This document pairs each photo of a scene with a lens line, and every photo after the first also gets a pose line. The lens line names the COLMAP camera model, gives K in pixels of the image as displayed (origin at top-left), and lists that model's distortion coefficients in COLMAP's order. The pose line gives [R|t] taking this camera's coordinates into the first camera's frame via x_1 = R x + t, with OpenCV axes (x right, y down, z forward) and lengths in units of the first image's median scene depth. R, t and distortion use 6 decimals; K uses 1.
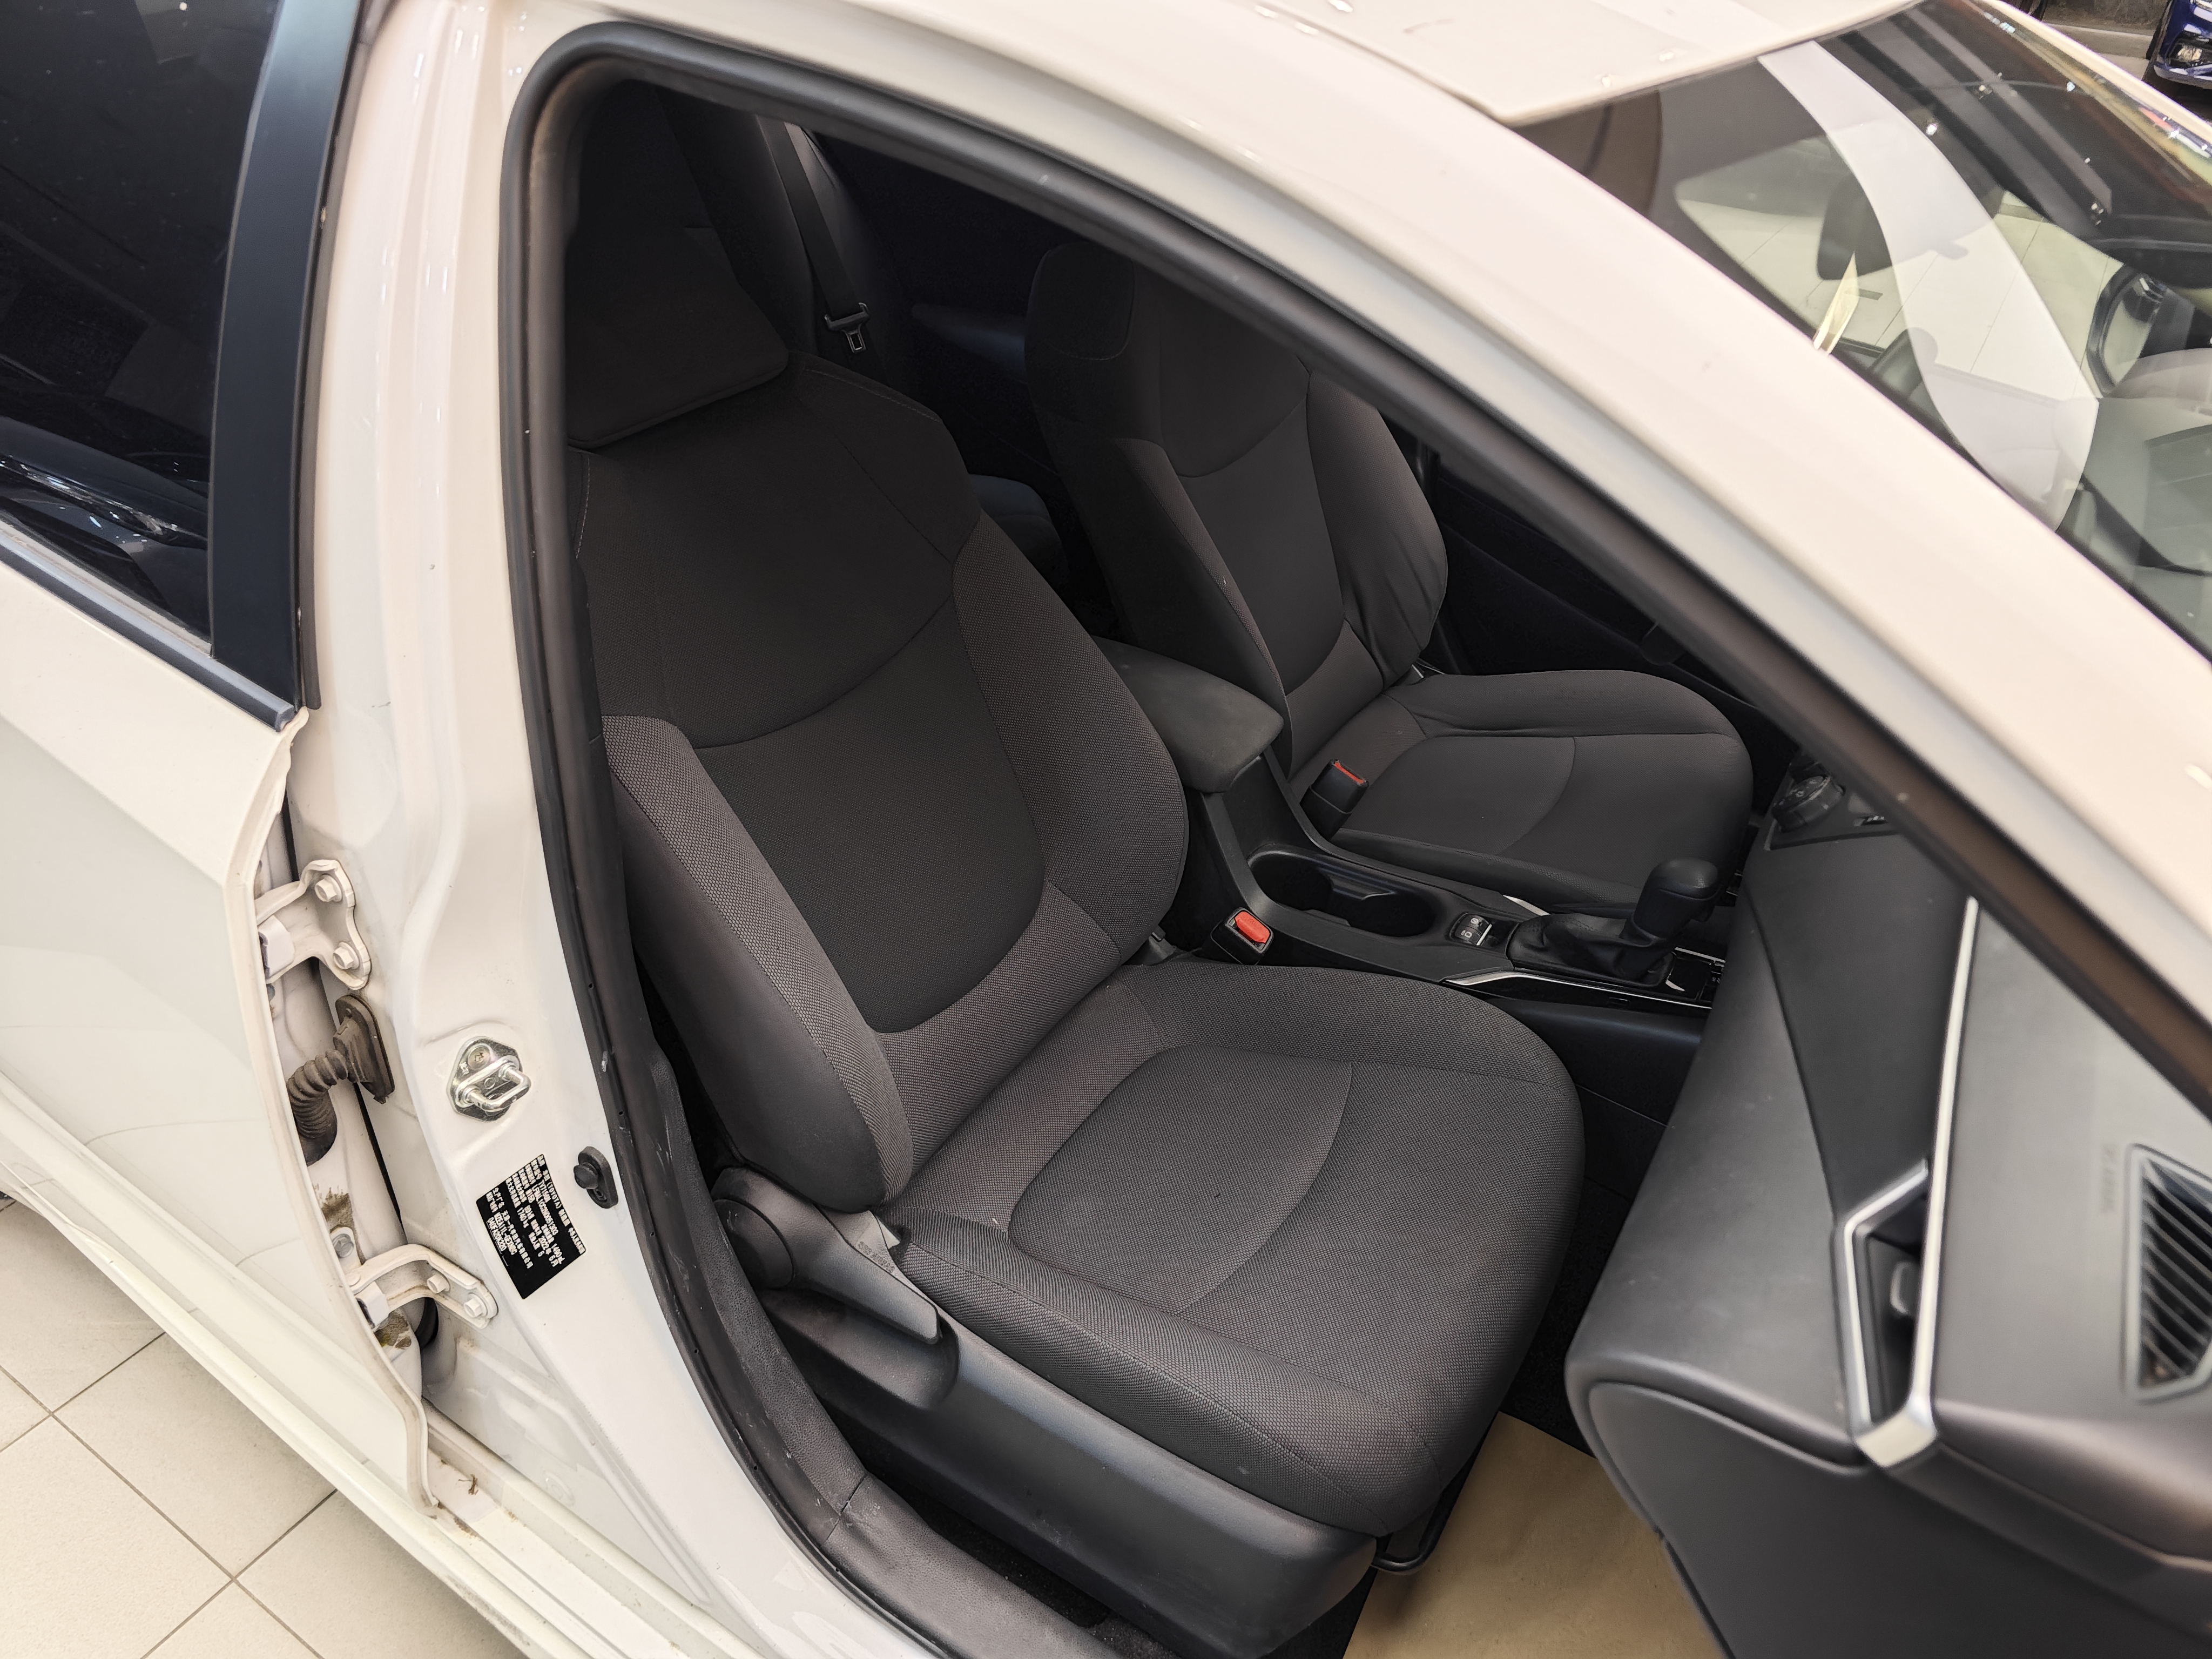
lens RADIAL K [[1525.1, 0, 1106.7], [0, 1525.1, 837.9], [0, 0, 1]] dist [0.048606, -0.045548]
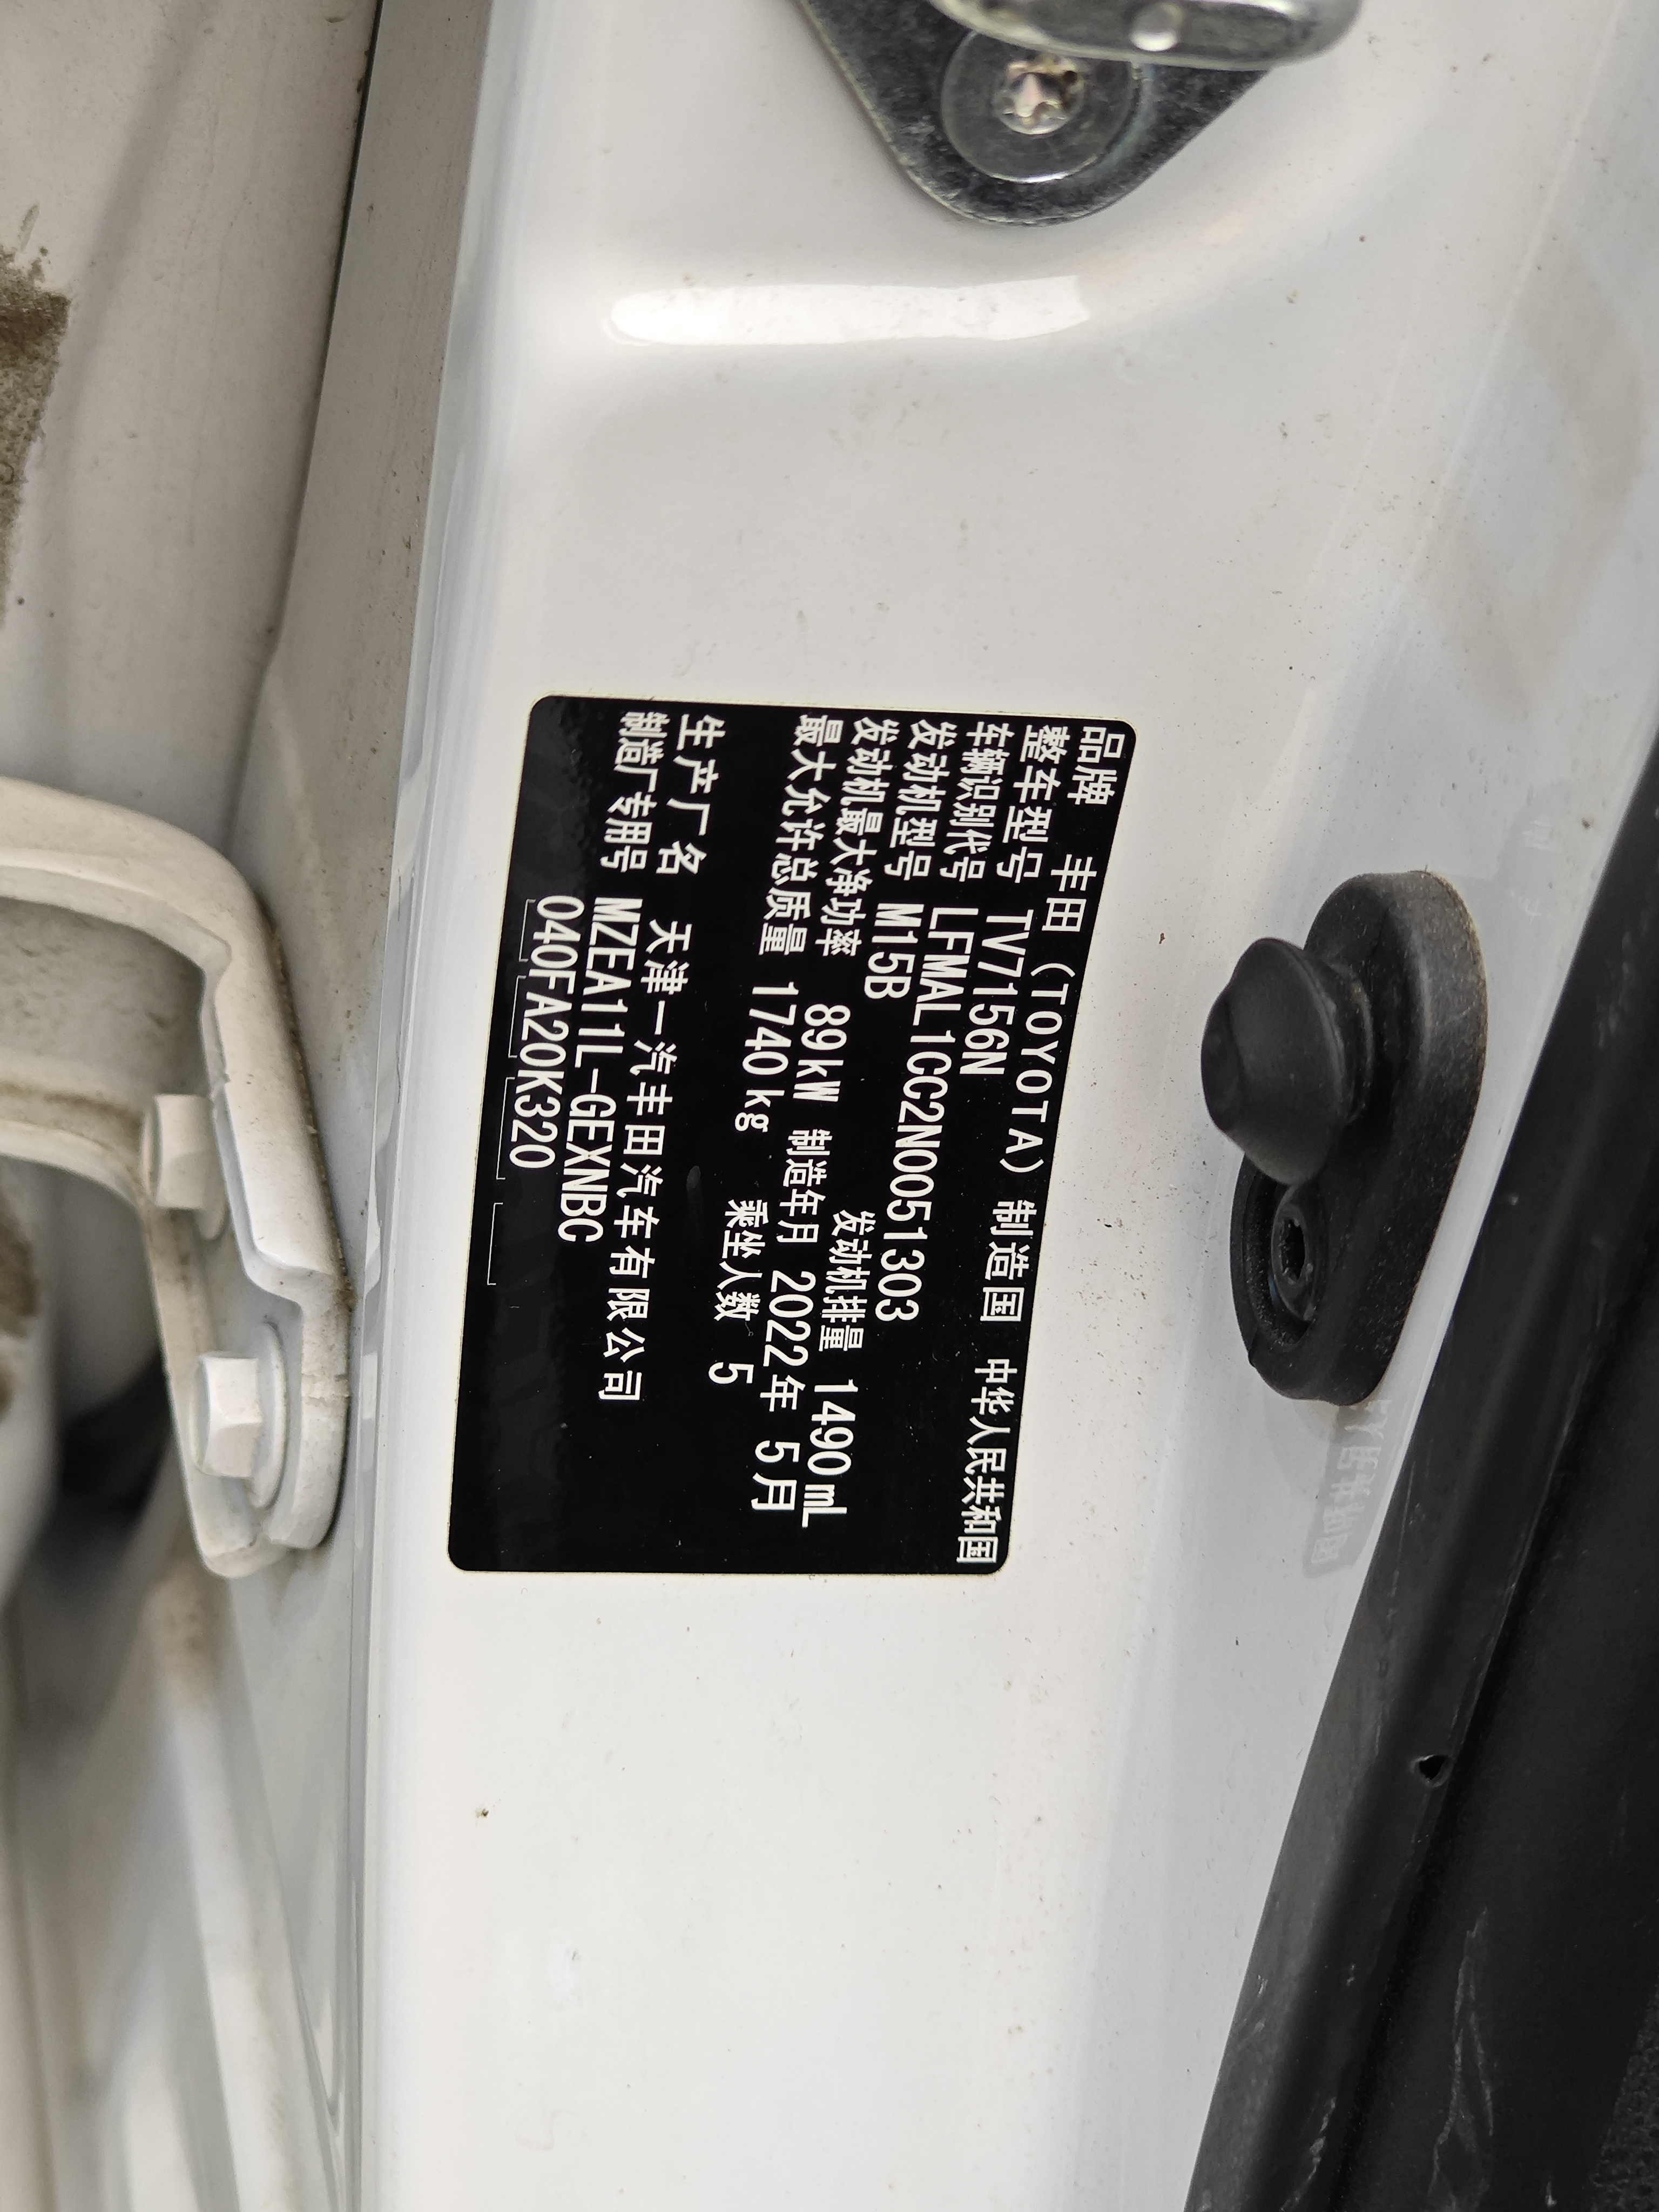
lens RADIAL K [[4789.9, 0, 830.0], [0, 4789.9, 1107.3], [0, 0, 1]] dist [0.011920, 0.000000]
pose [[0.699419, 0.552620, -0.453238, -0.187558], [-0.531174, 0.826212, 0.187690, 0.170126], [0.478192, 0.109474, 0.871406, 0.644250]]
